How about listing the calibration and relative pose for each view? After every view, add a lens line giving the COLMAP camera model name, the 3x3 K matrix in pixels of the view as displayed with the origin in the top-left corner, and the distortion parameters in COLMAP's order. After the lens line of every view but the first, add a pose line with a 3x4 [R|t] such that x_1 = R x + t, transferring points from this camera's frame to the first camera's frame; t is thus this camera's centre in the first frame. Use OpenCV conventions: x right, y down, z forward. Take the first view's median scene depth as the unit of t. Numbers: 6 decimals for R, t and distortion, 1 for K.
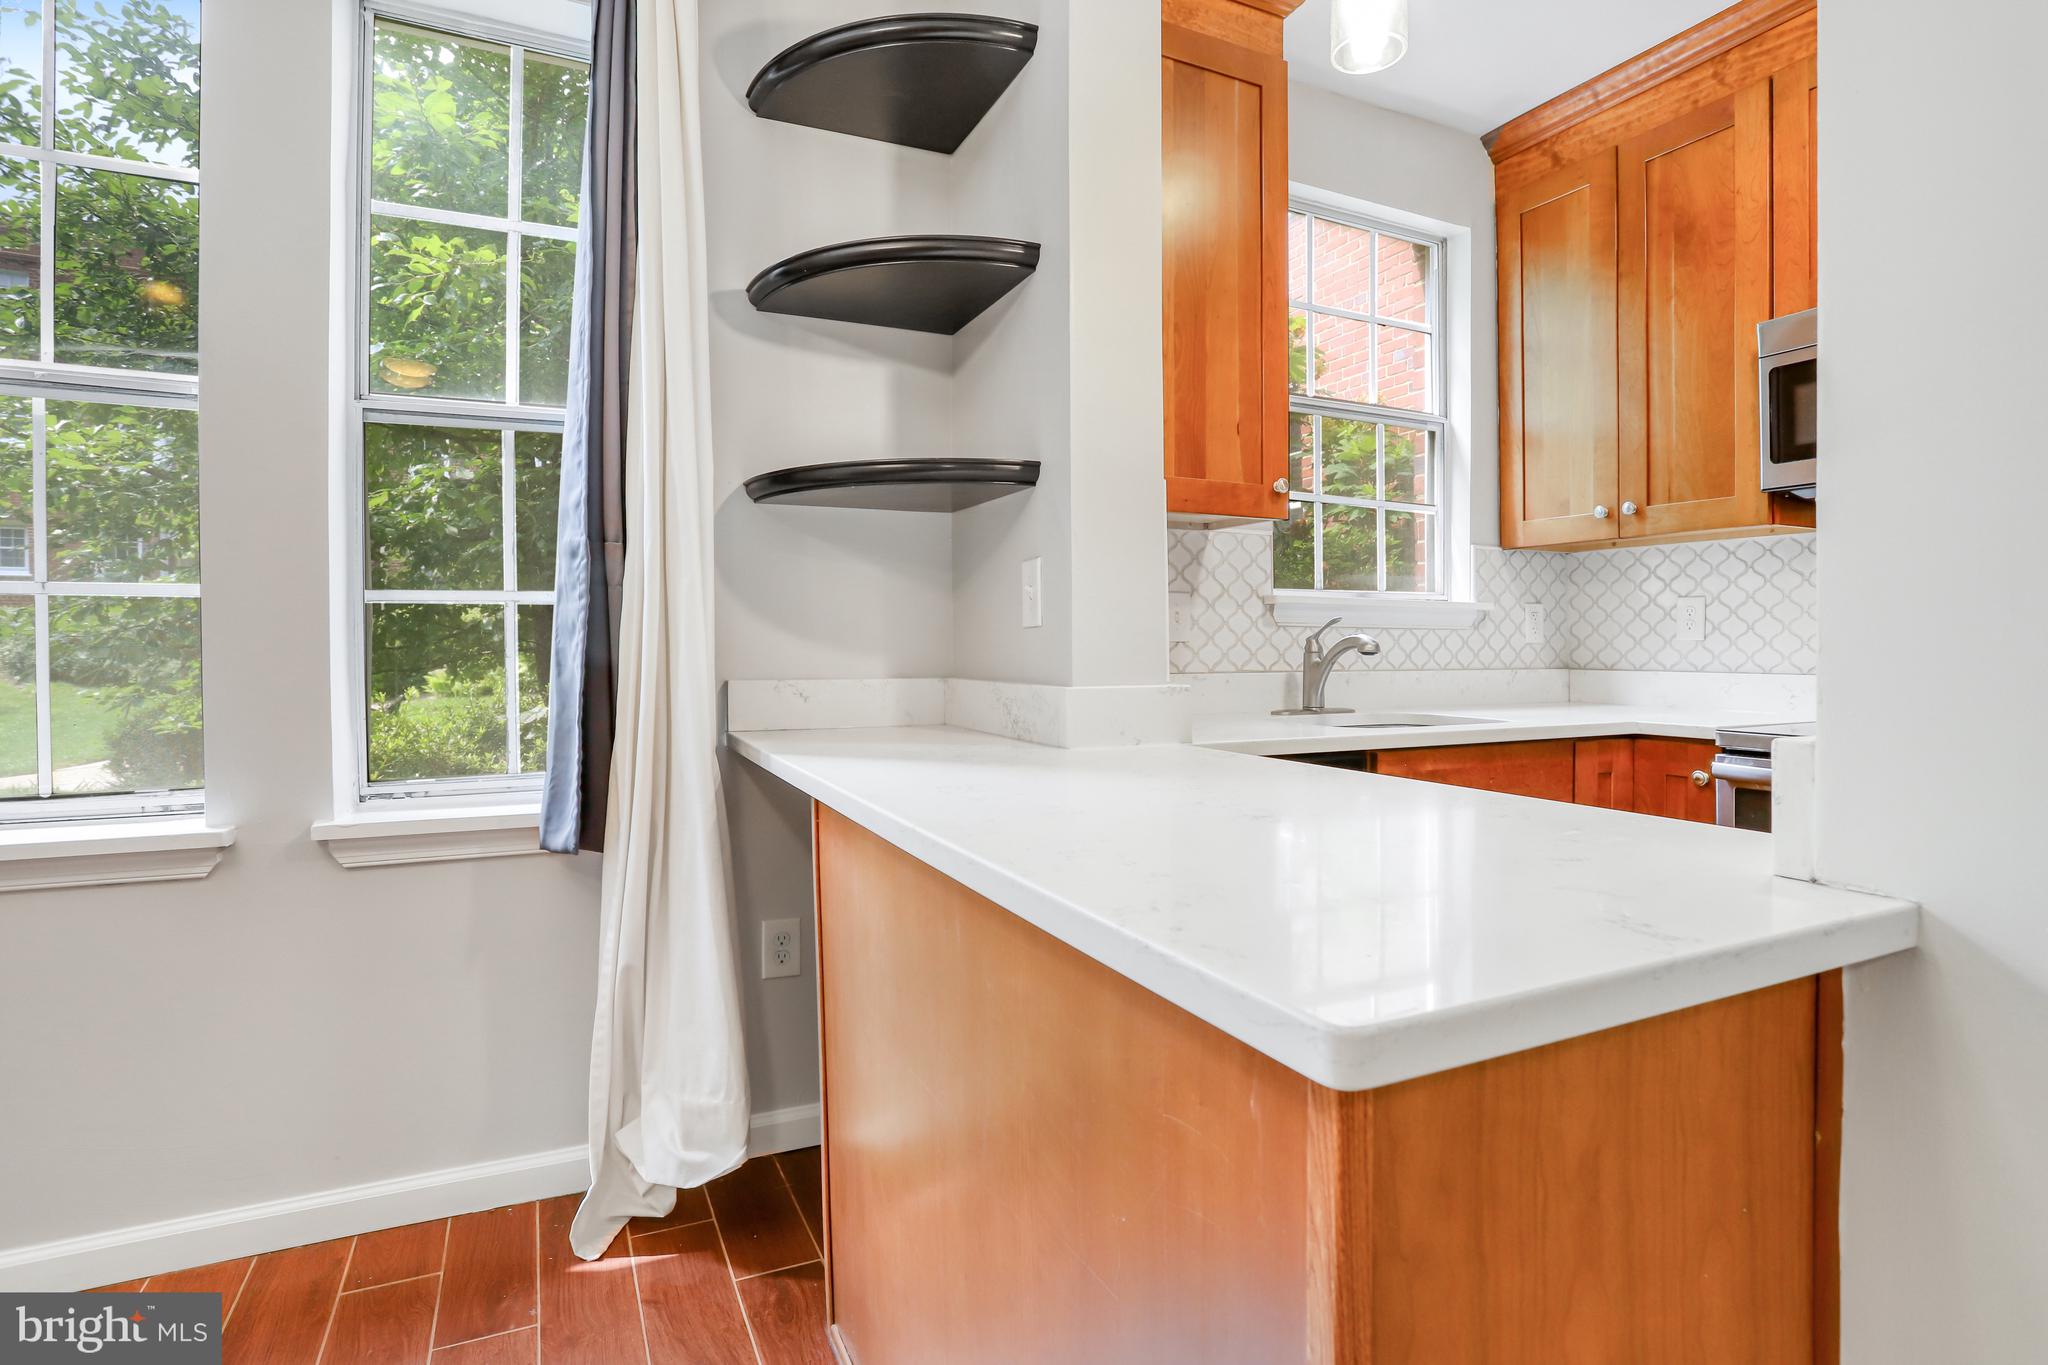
lens RADIAL K [[1015.6, 0, 1024.1], [0, 1015.6, 679.0], [0, 0, 1]] dist [-0.061291, 0.026170]
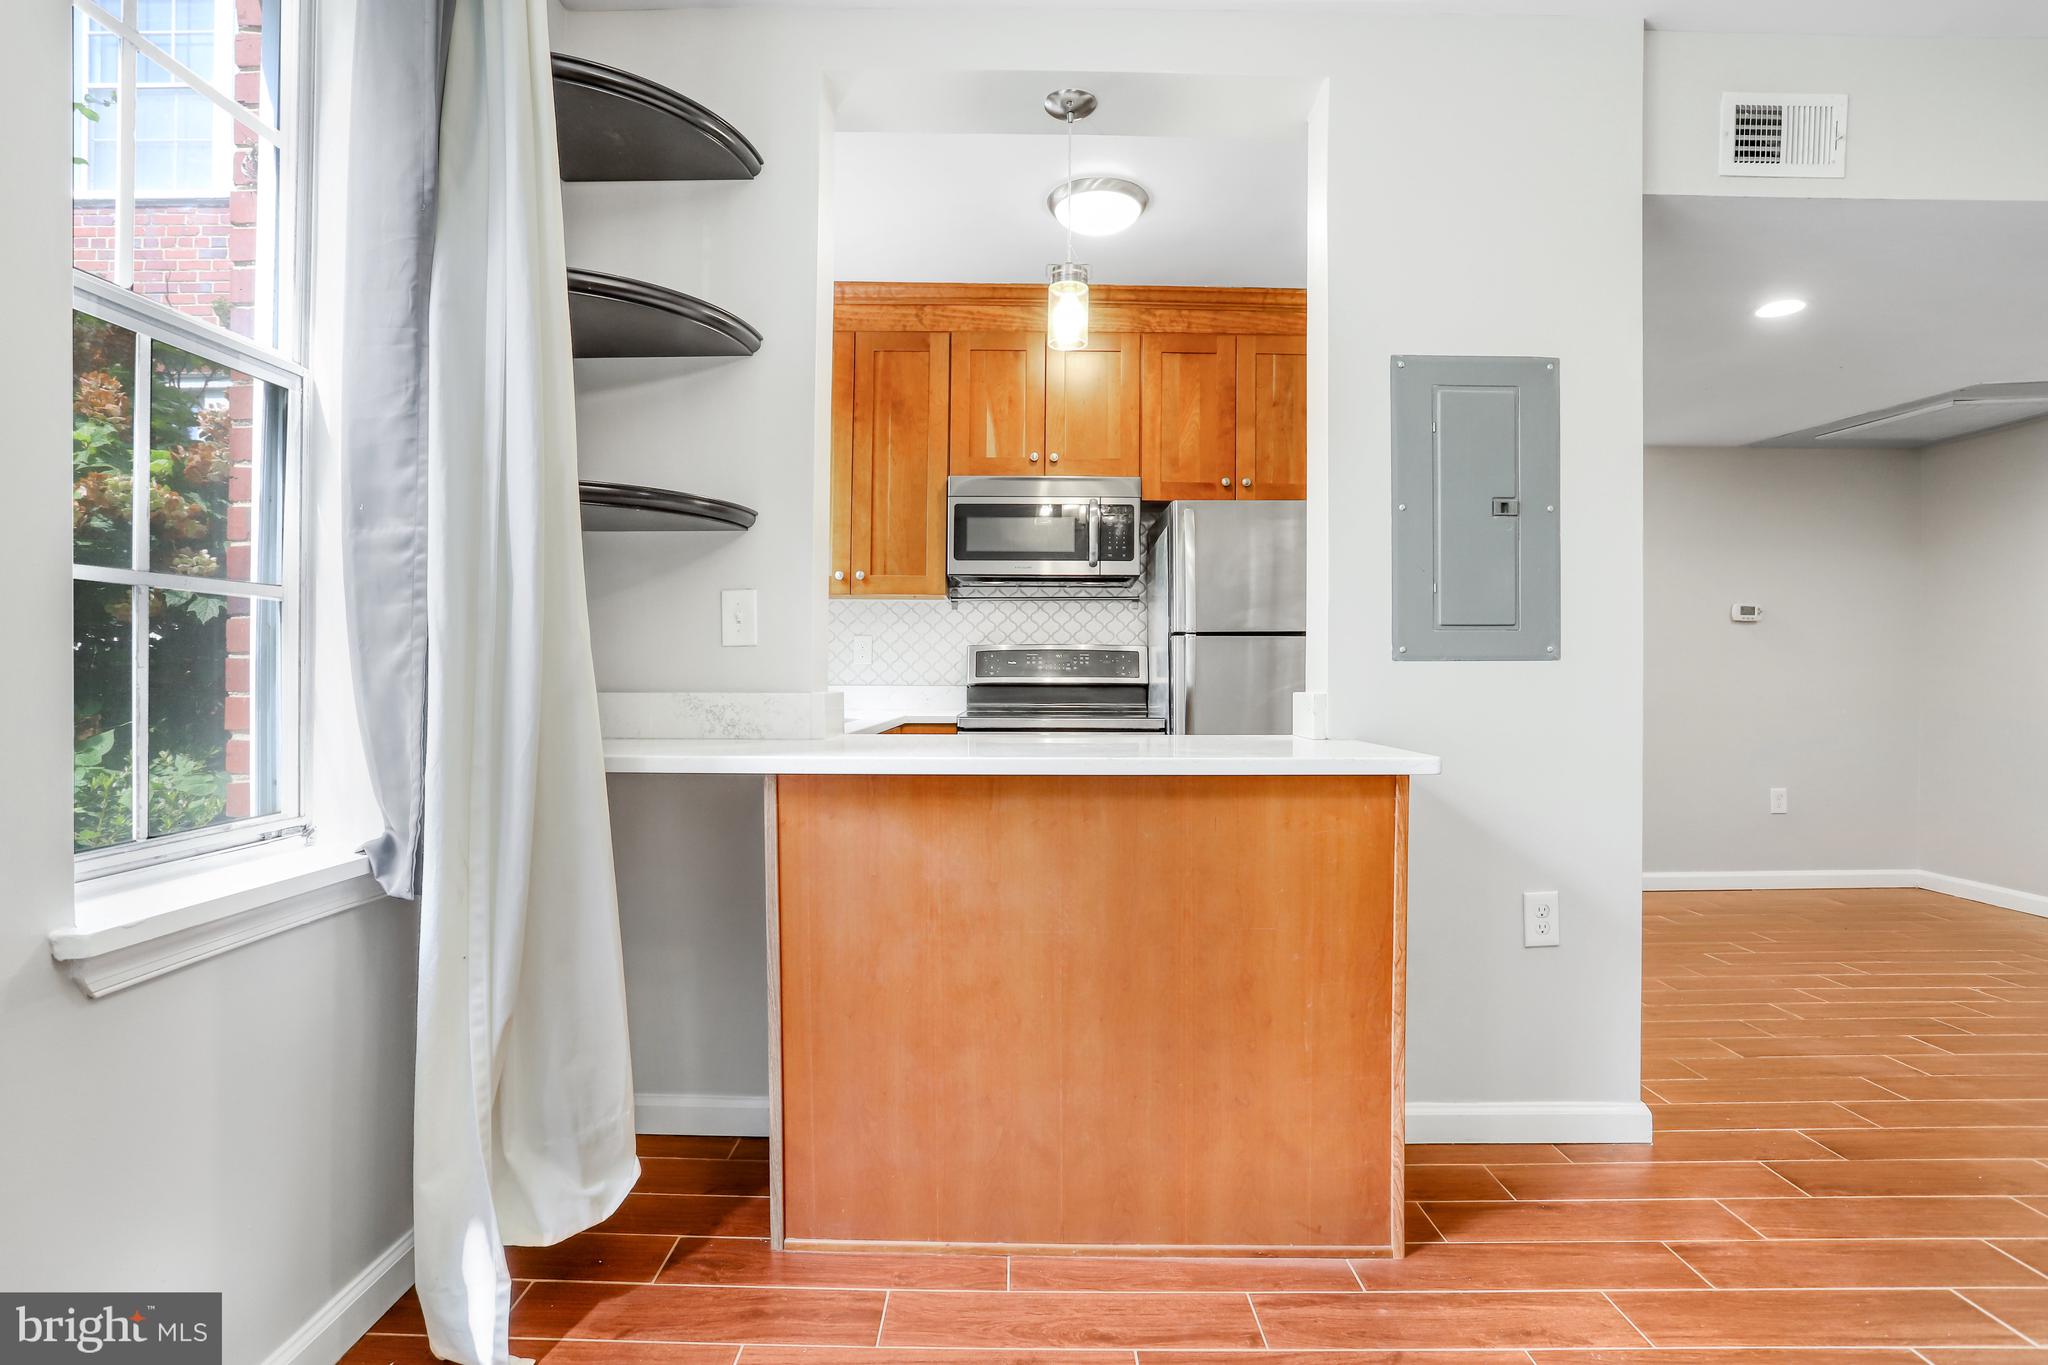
lens RADIAL K [[1020.5, 0, 1016.3], [0, 1020.5, 682.2], [0, 0, 1]] dist [-0.058846, 0.029724]
pose [[0.427707, -0.004883, 0.903904, -0.683147], [0.026016, 0.999638, -0.006910, 0.005937], [-0.903543, 0.026471, 0.427679, 0.138770]]
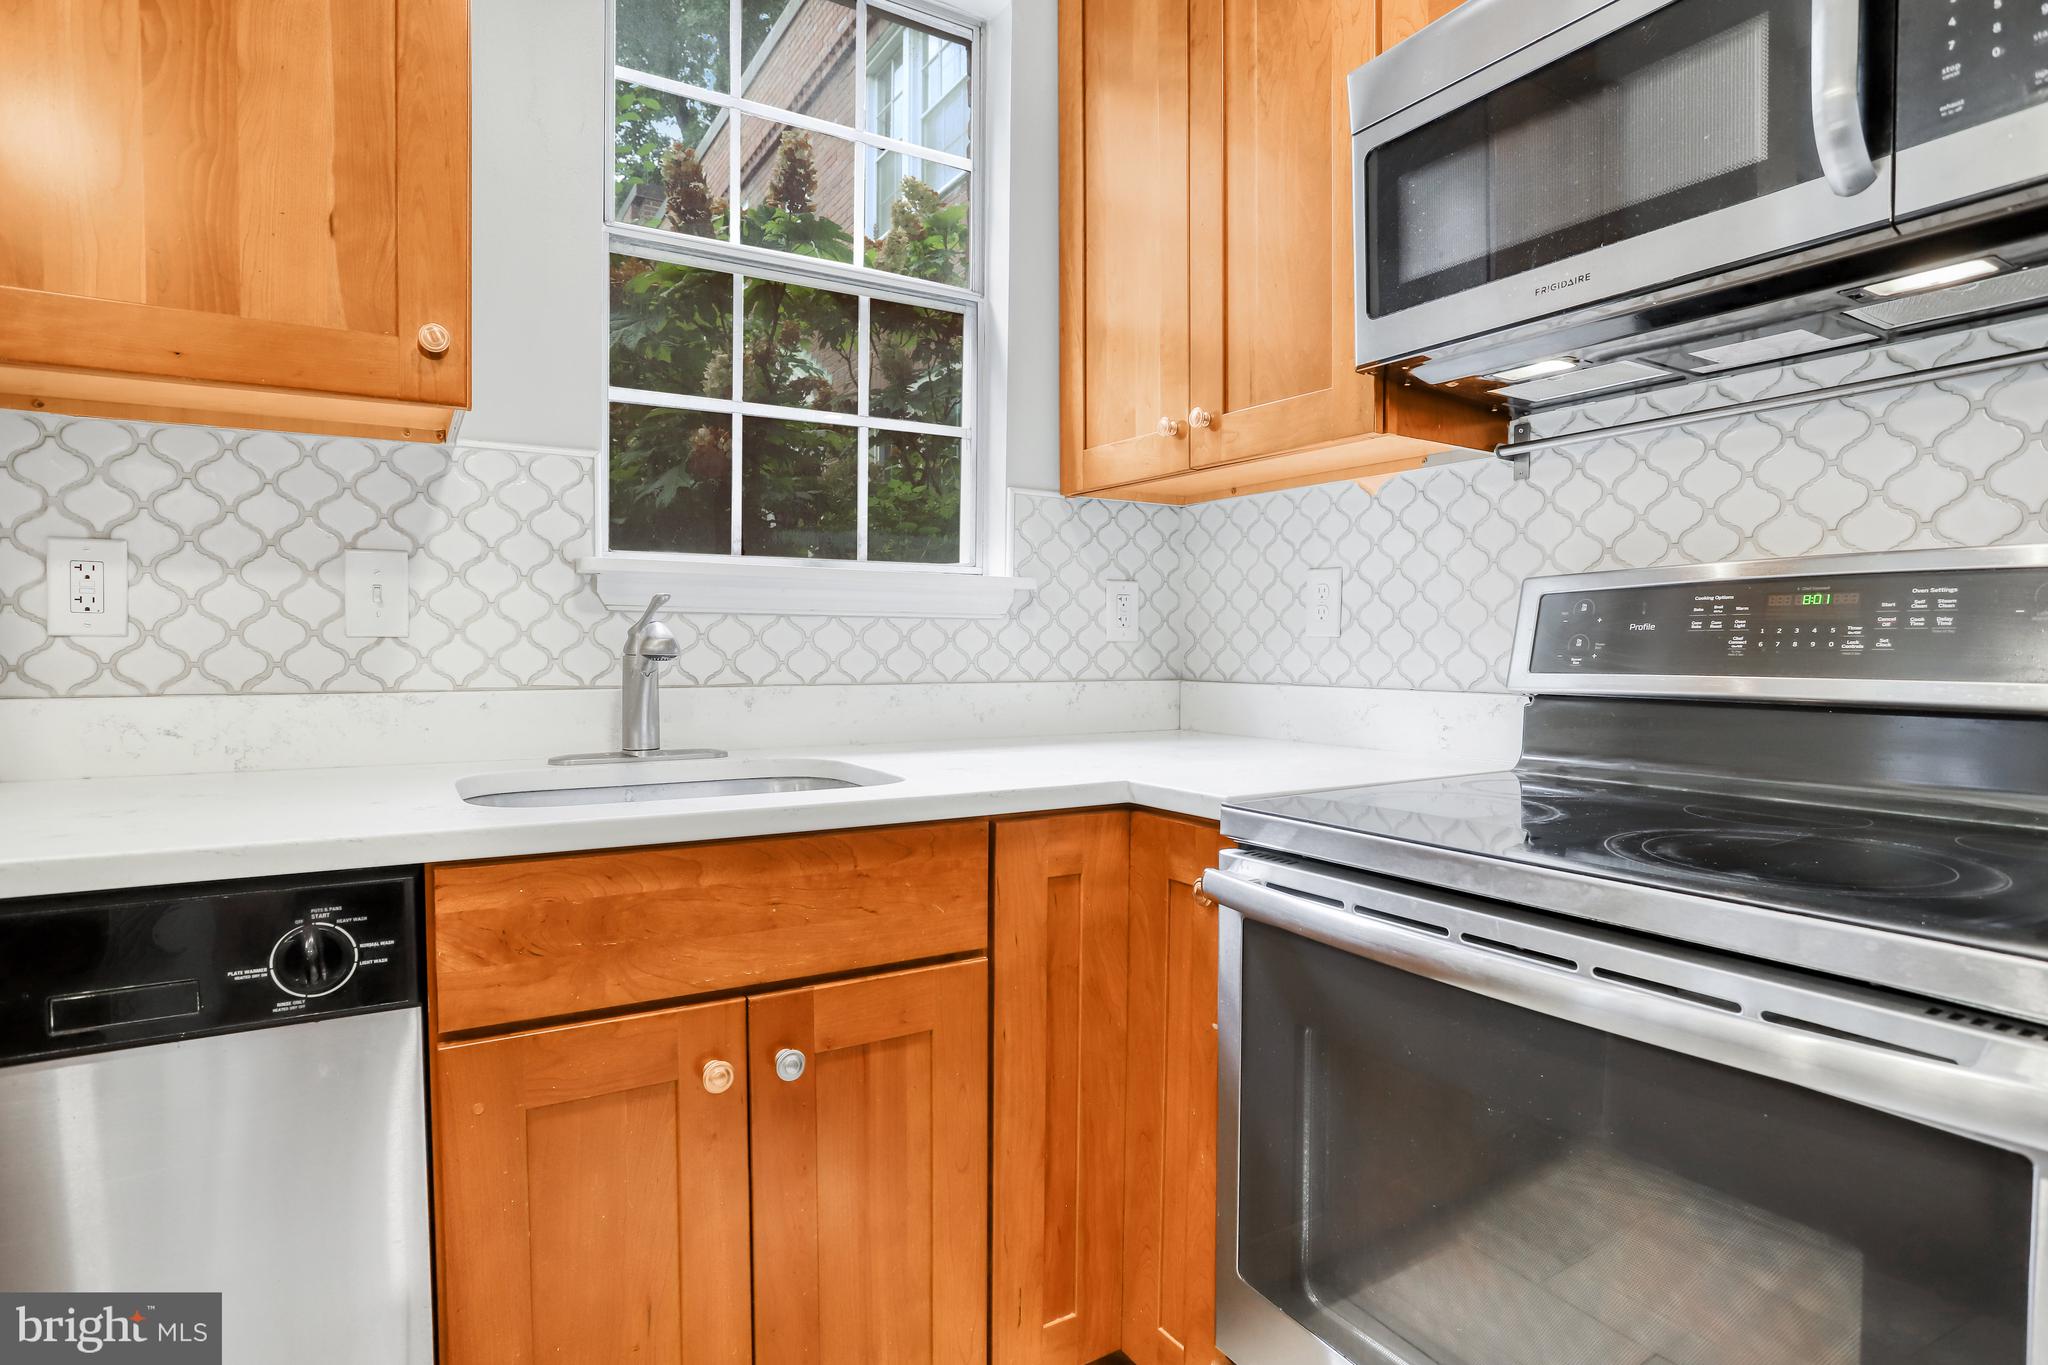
lens RADIAL K [[1049.0, 0, 993.6], [0, 1049.0, 683.8], [0, 0, 1]] dist [-0.051962, 0.028938]
pose [[0.996162, 0.000470, 0.087526, 0.436863], [-0.000824, 0.999992, 0.004009, -0.012548], [-0.087524, -0.004066, 0.996154, 0.382527]]
